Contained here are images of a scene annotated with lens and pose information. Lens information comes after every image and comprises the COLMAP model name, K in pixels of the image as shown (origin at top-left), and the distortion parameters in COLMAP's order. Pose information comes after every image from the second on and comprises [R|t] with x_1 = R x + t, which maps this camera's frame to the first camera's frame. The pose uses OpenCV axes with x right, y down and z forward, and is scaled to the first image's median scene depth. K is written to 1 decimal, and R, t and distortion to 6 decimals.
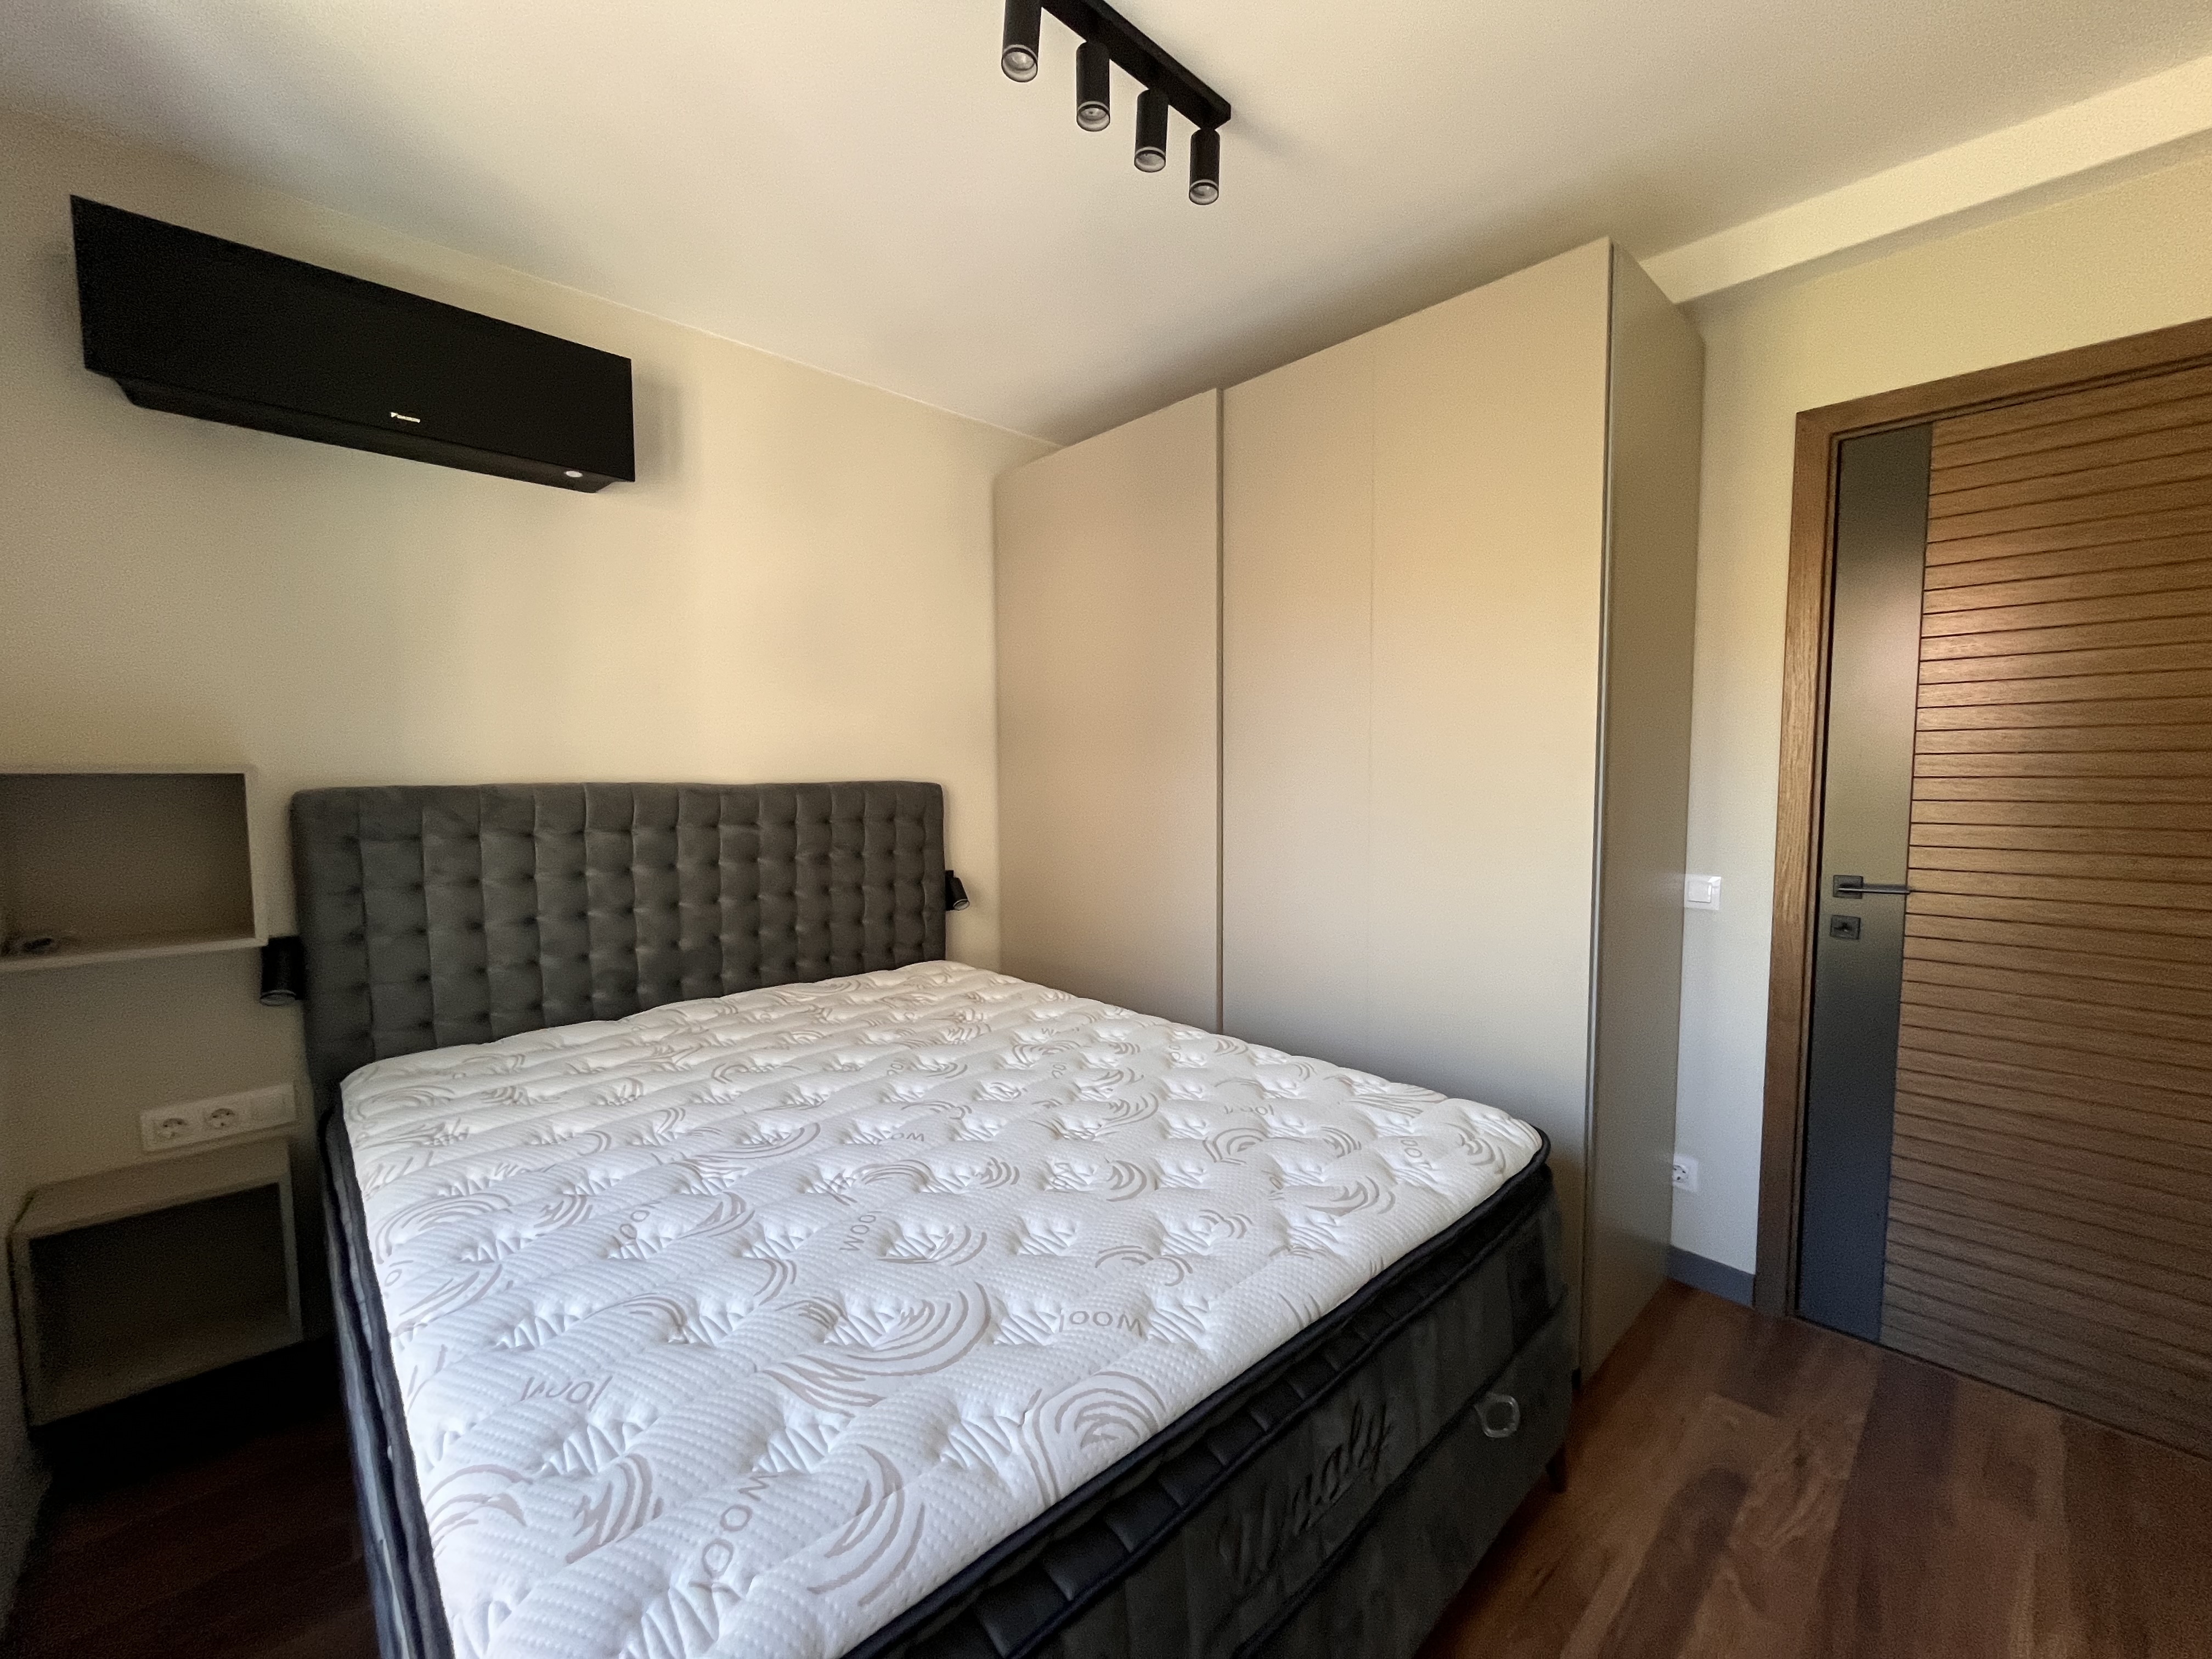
lens RADIAL K [[894.4, 0, 1115.1], [0, 894.4, 832.6], [0, 0, 1]] dist [0.000929, 0.000720]
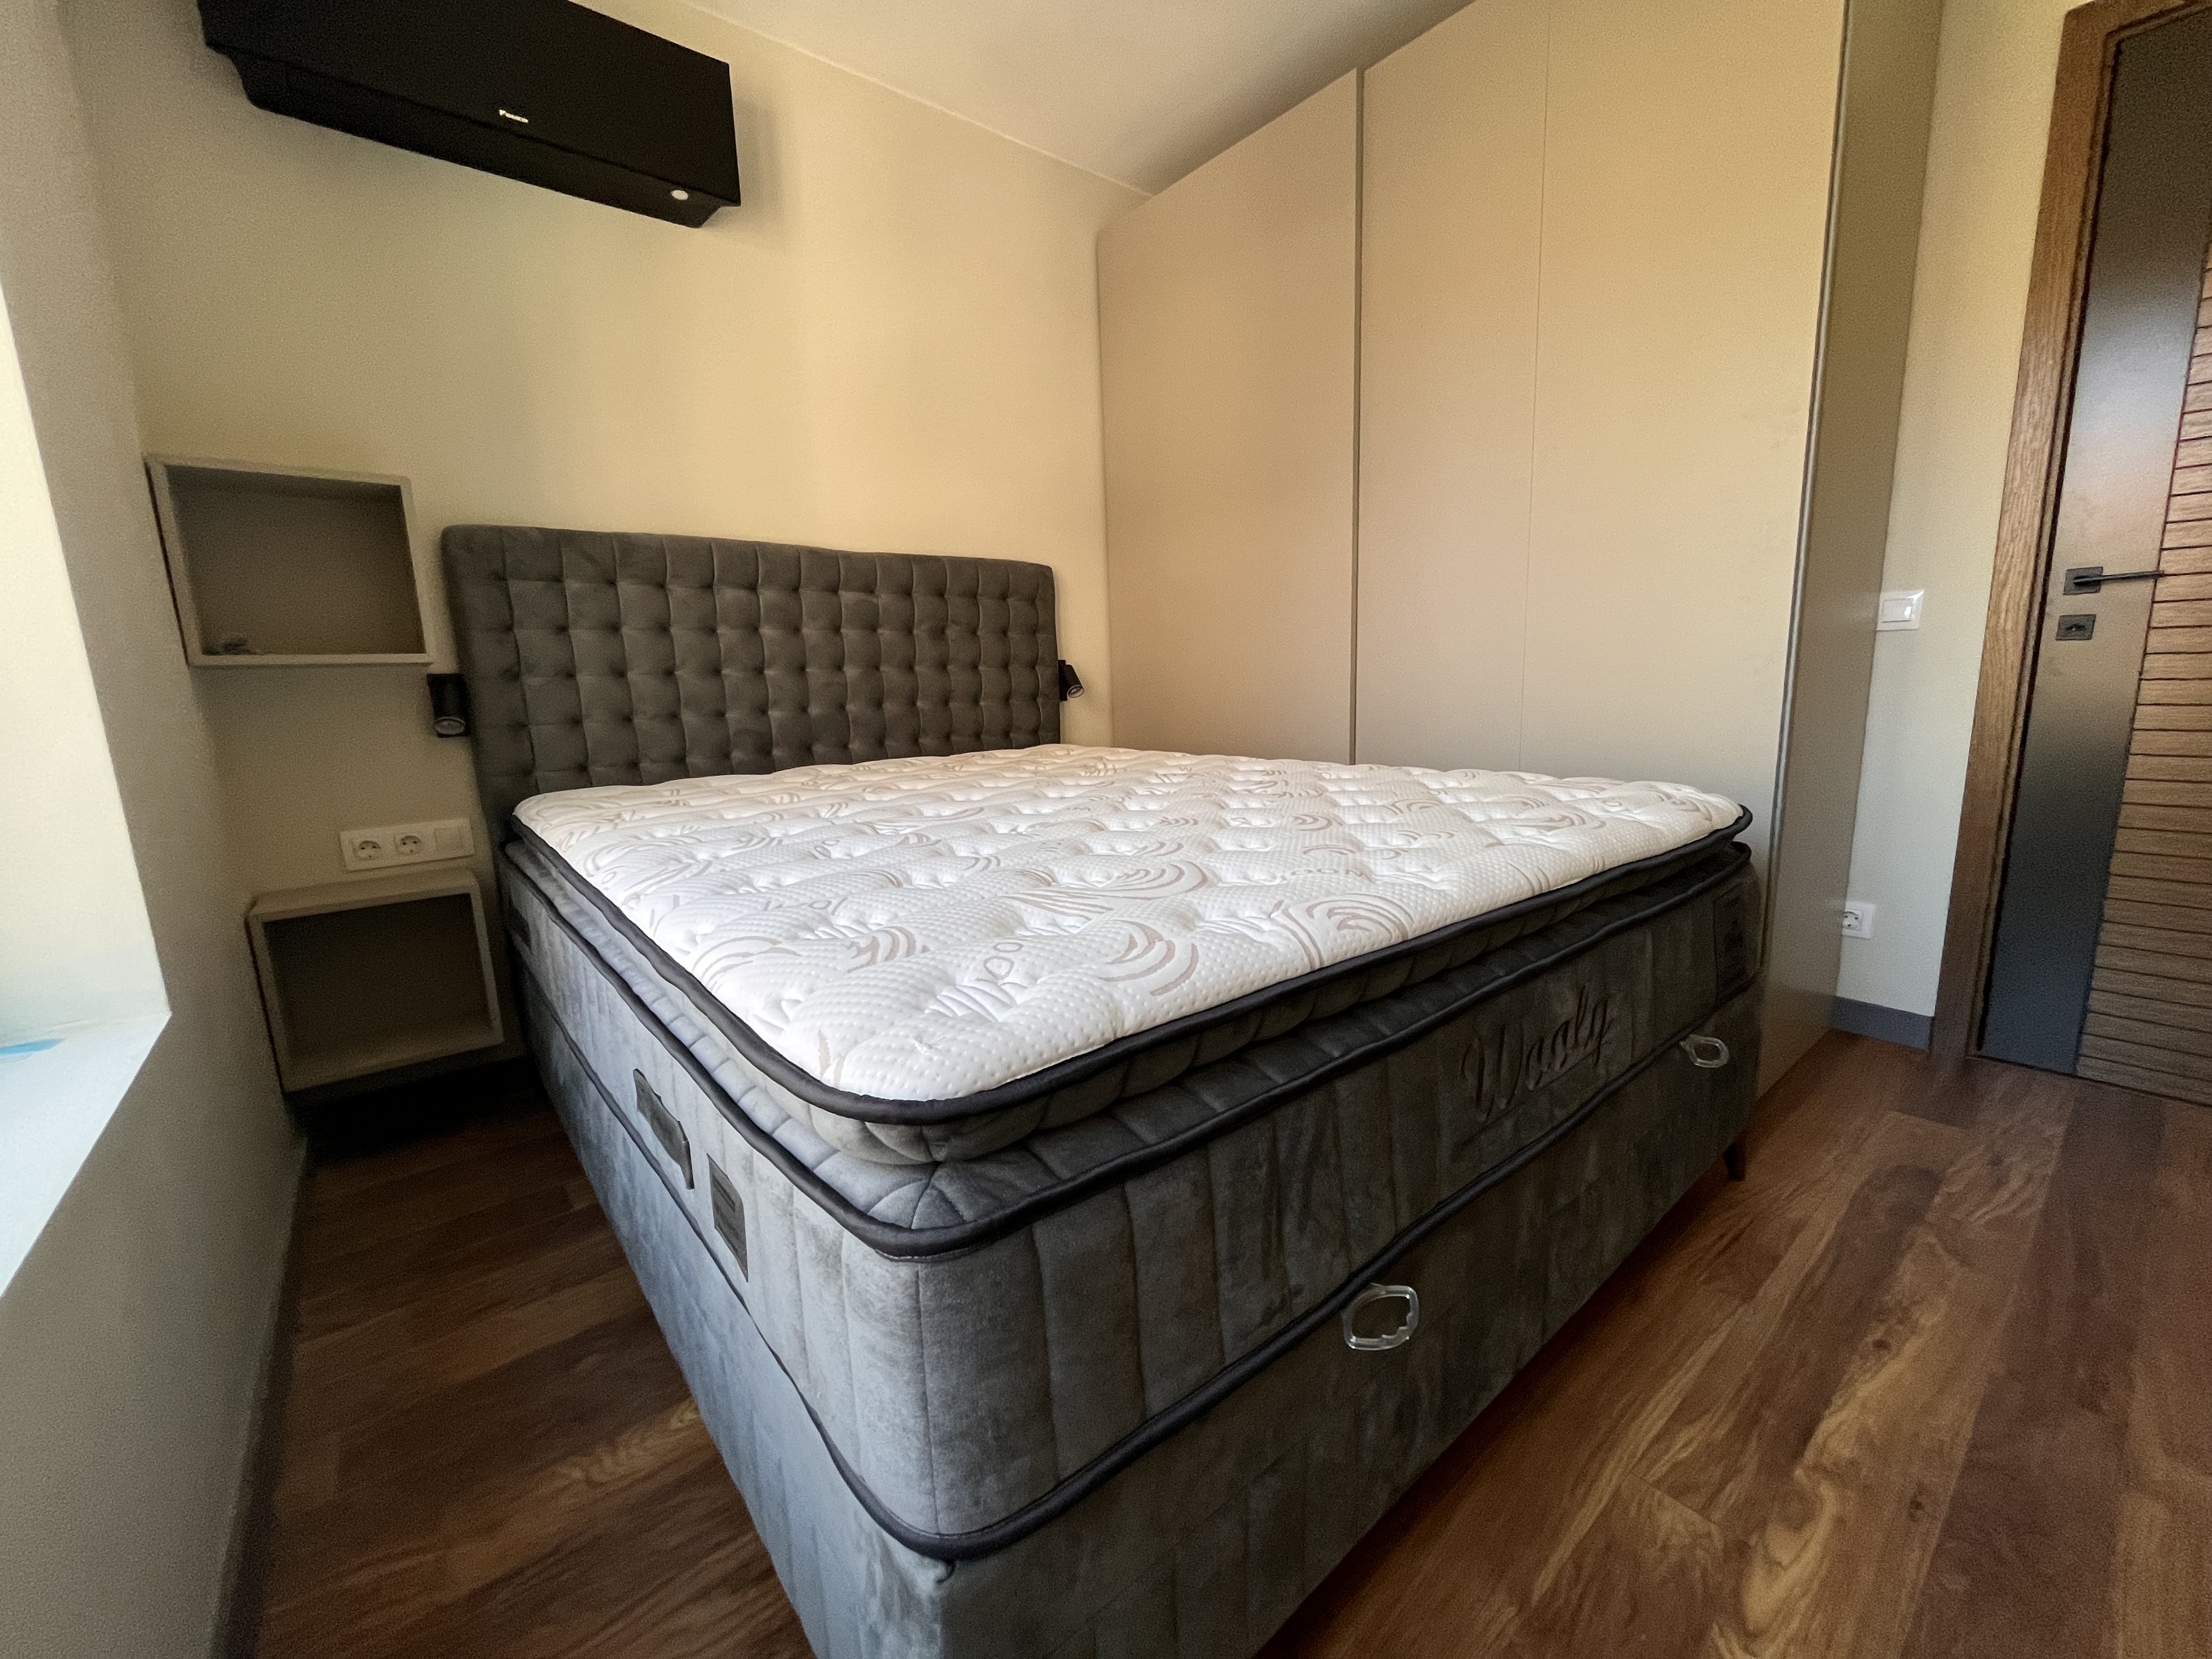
lens RADIAL K [[894.4, 0, 1115.2], [0, 894.4, 830.1], [0, 0, 1]] dist [-0.001000, 0.000109]
pose [[0.997119, -0.014320, -0.074487, -0.080226], [0.021887, 0.994565, 0.101787, 0.187627], [0.072625, -0.103124, 0.992014, 0.016442]]
